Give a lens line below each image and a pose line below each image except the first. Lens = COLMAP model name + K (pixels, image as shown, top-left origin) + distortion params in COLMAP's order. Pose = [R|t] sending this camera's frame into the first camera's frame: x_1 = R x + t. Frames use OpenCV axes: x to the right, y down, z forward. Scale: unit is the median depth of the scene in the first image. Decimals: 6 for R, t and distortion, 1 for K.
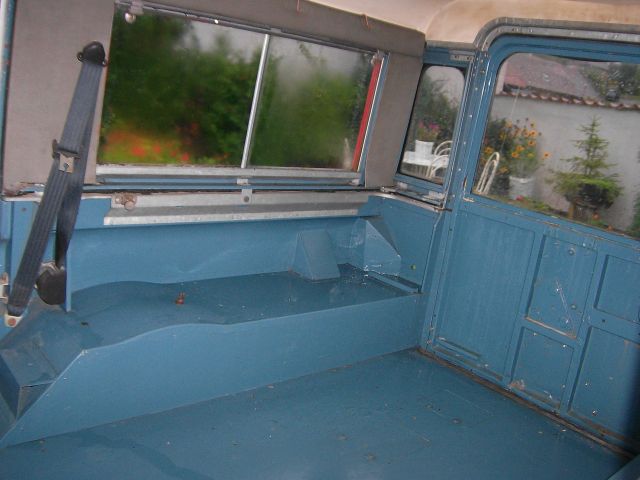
lens RADIAL K [[637.1, 0, 321.3], [0, 637.1, 241.2], [0, 0, 1]] dist [-0.099053, 0.000000]
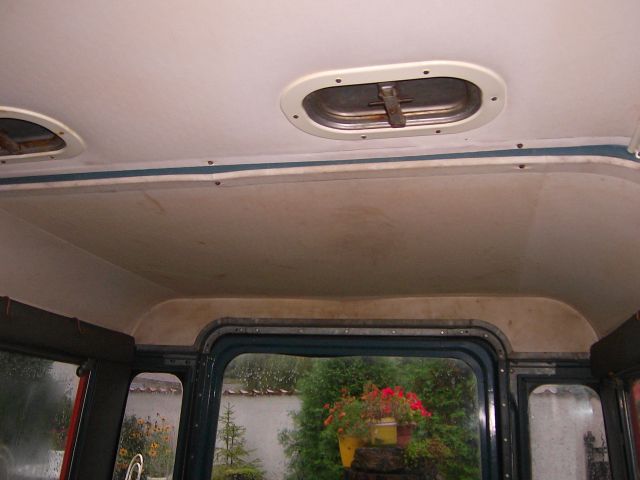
lens RADIAL K [[637.1, 0, 319.5], [0, 637.1, 236.6], [0, 0, 1]] dist [-0.099053, 0.000000]
pose [[0.829136, 0.054511, 0.556383, -0.127683], [0.201715, 0.899020, -0.388682, -0.062445], [-0.521387, 0.434501, 0.734414, 0.156237]]
